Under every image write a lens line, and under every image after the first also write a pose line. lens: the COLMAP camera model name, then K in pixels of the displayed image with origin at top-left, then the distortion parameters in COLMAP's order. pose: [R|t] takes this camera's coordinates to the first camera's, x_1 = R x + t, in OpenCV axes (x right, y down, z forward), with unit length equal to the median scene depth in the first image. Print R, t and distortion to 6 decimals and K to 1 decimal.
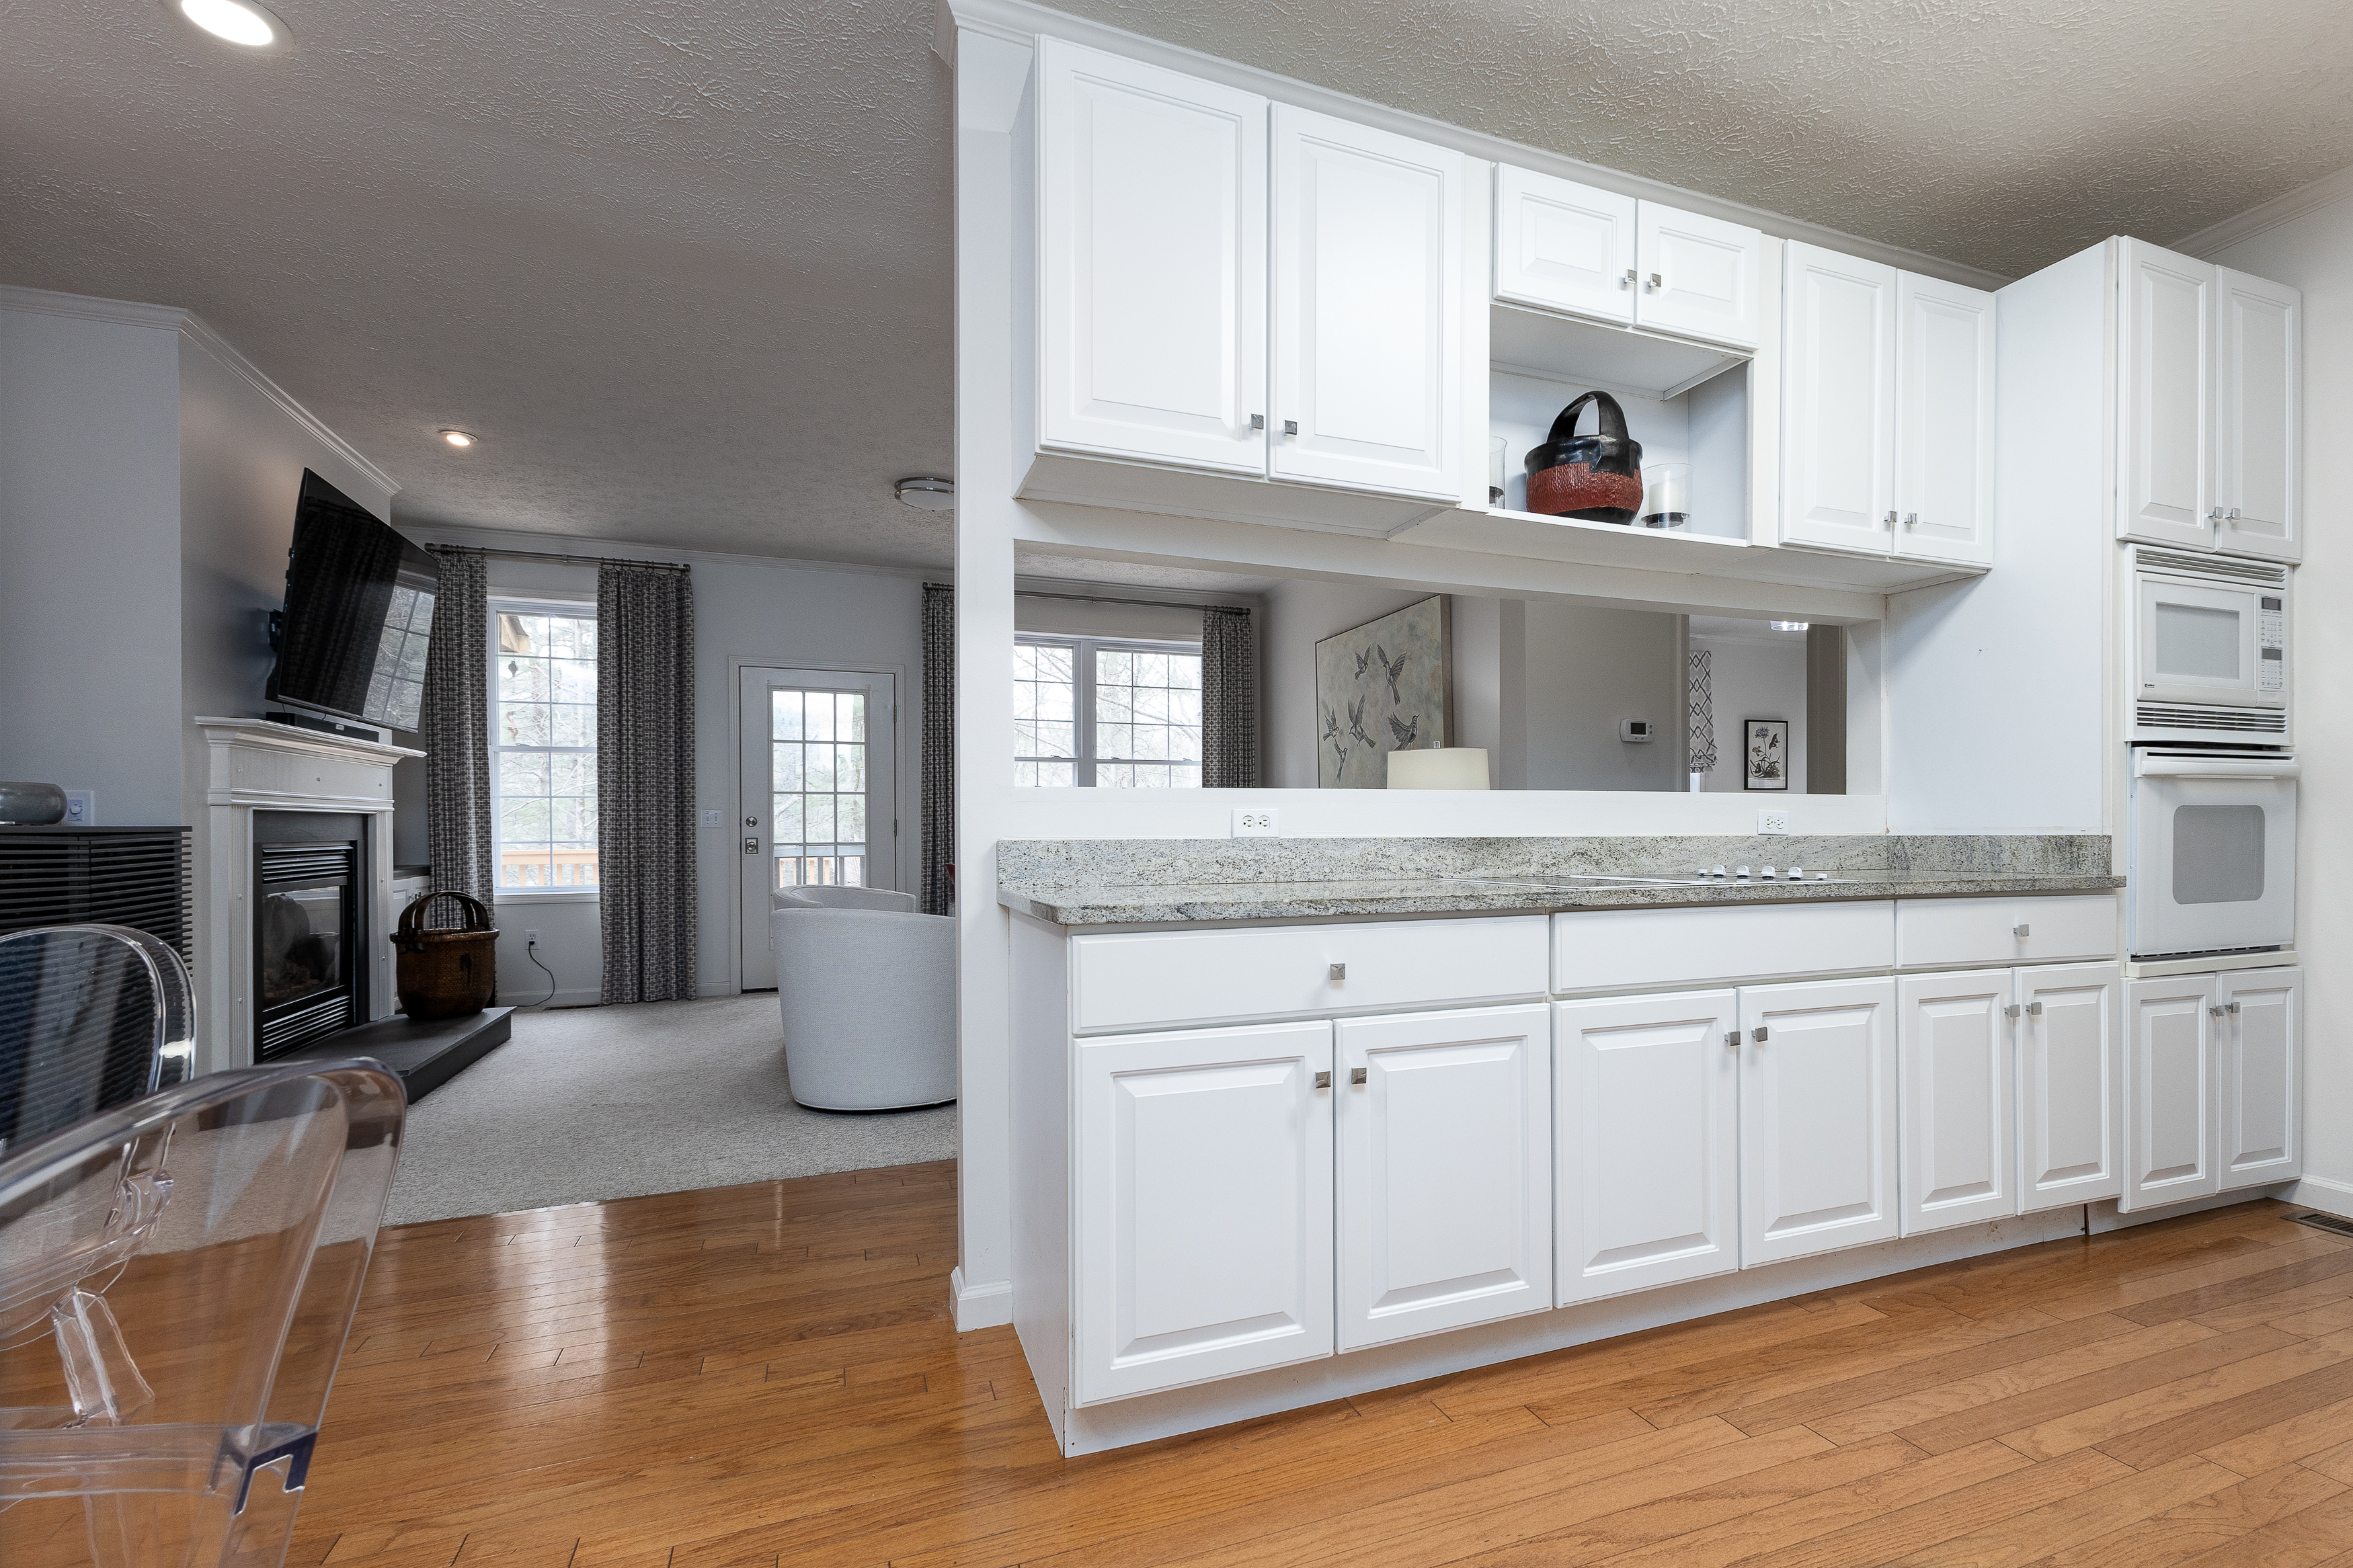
lens RADIAL K [[1080.5, 0, 1215.3], [0, 1080.5, 831.0], [0, 0, 1]] dist [0.002209, -0.000259]
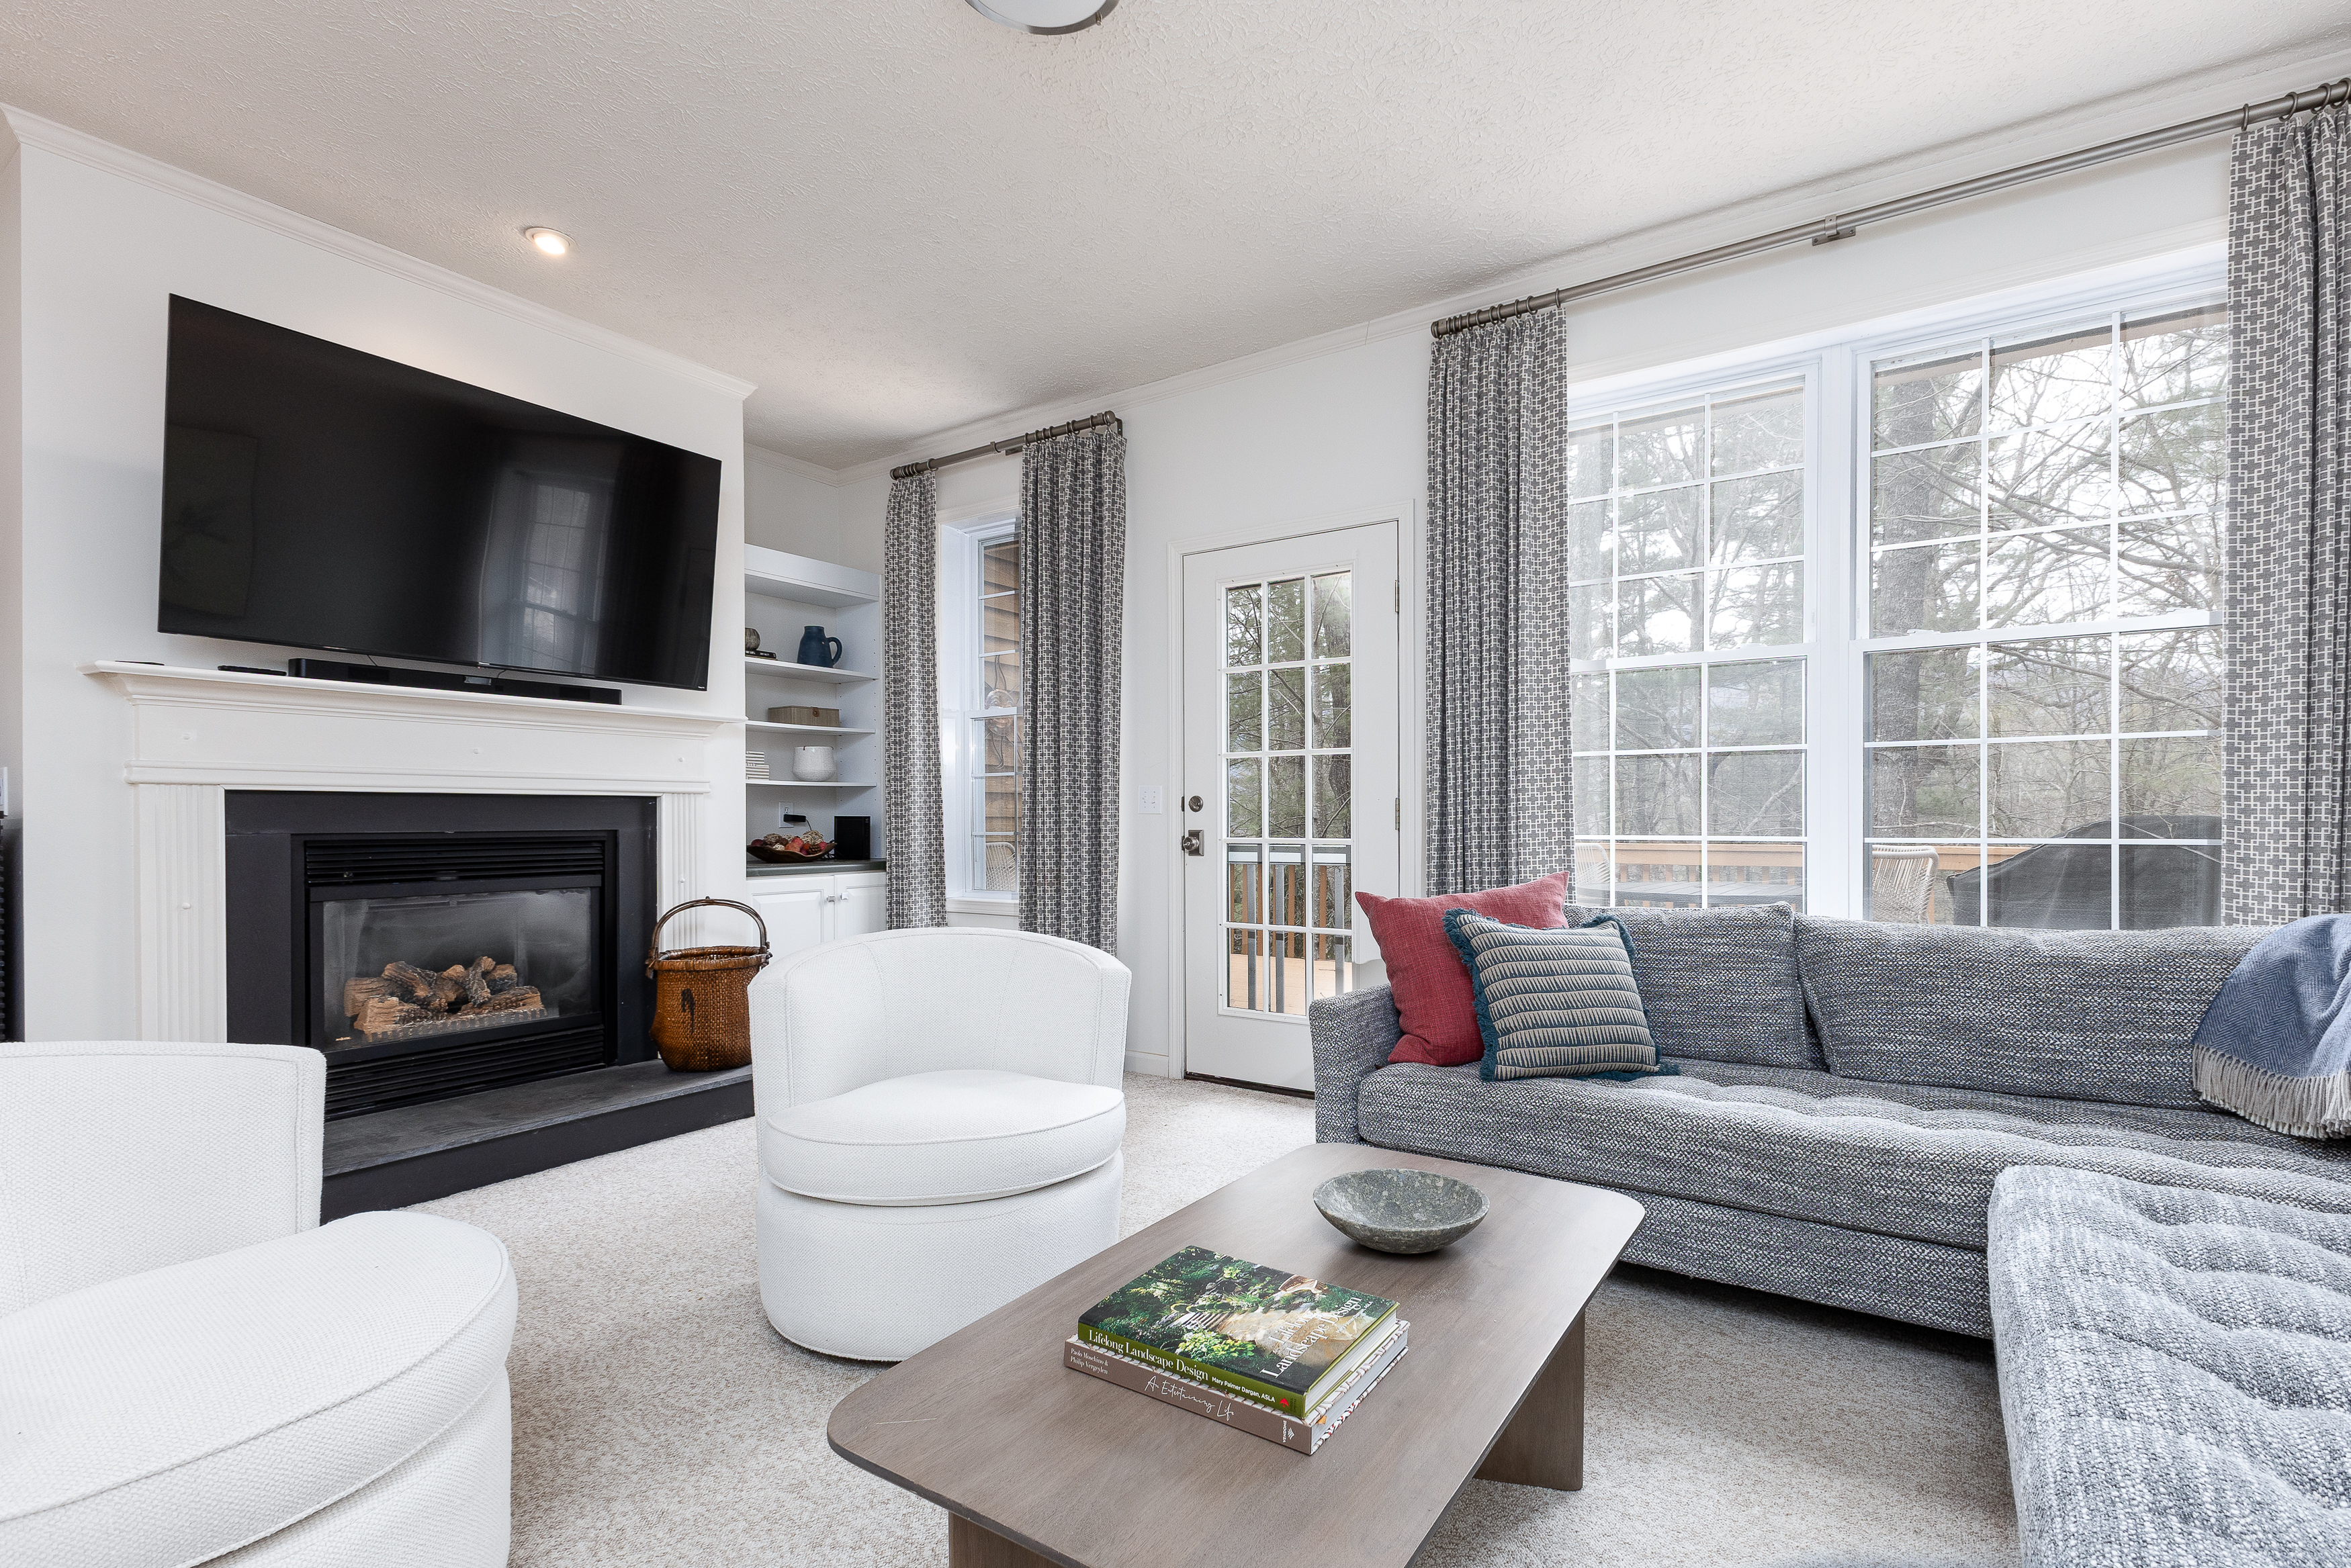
lens RADIAL K [[1079.6, 0, 1214.3], [0, 1079.6, 831.0], [0, 0, 1]] dist [0.002209, -0.000259]
pose [[0.604906, 0.012911, -0.796193, 0.073148], [-0.003121, 0.999899, 0.013843, -0.002070], [0.796291, -0.005889, 0.604885, 0.664927]]
